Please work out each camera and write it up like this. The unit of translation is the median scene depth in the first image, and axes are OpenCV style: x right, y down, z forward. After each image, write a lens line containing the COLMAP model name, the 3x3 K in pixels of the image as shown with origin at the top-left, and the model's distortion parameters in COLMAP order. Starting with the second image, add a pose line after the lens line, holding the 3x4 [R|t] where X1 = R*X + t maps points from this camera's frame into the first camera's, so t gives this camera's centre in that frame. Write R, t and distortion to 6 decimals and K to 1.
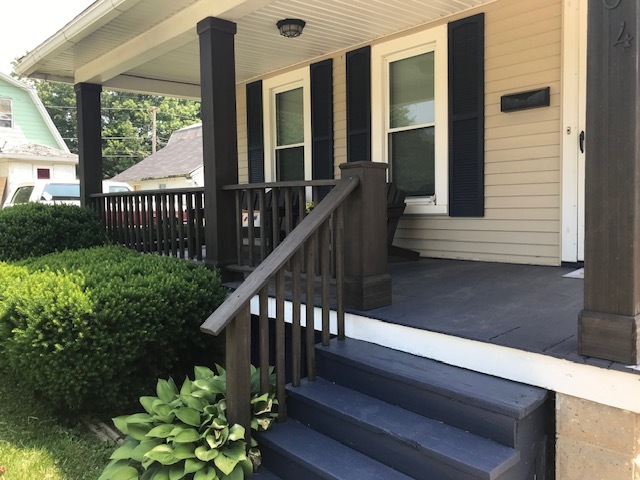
lens RADIAL K [[518.4, 0, 315.4], [0, 518.4, 229.9], [0, 0, 1]] dist [0.072495, -0.107816]
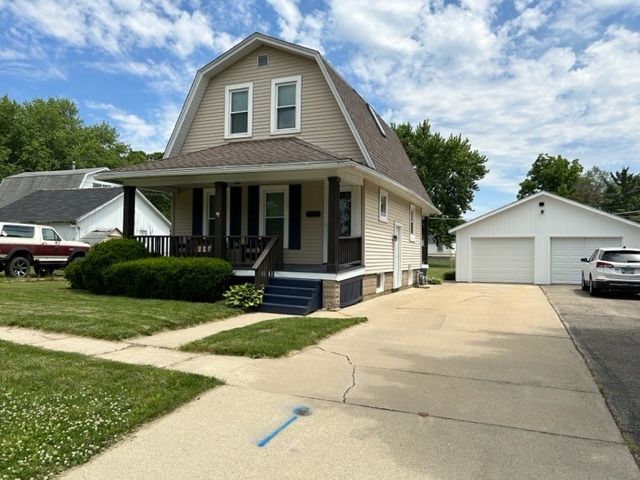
lens RADIAL K [[464.8, 0, 321.6], [0, 464.8, 249.0], [0, 0, 1]] dist [0.013342, -0.000216]
pose [[0.902753, 0.033893, 0.428821, -0.709744], [-0.008713, 0.998127, -0.060545, 0.131772], [-0.430070, 0.050921, 0.901358, -1.459390]]
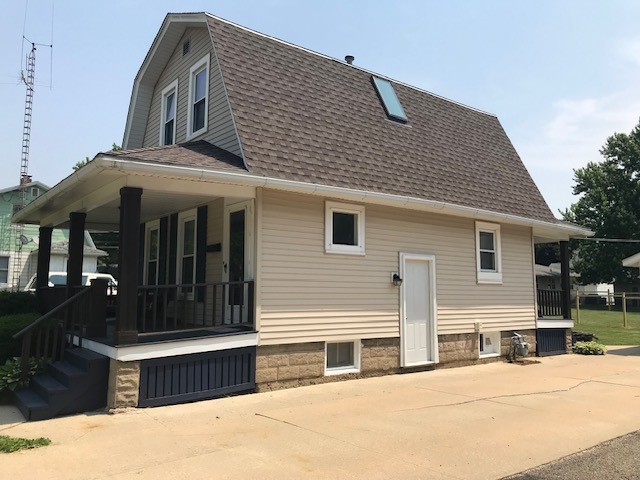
lens RADIAL K [[518.4, 0, 315.4], [0, 518.4, 229.9], [0, 0, 1]] dist [0.072495, -0.107816]
pose [[0.994968, 0.010117, -0.099681, 0.928960], [-0.026560, 0.985930, -0.165037, 0.018885], [0.096609, 0.166854, 0.981237, -0.969115]]
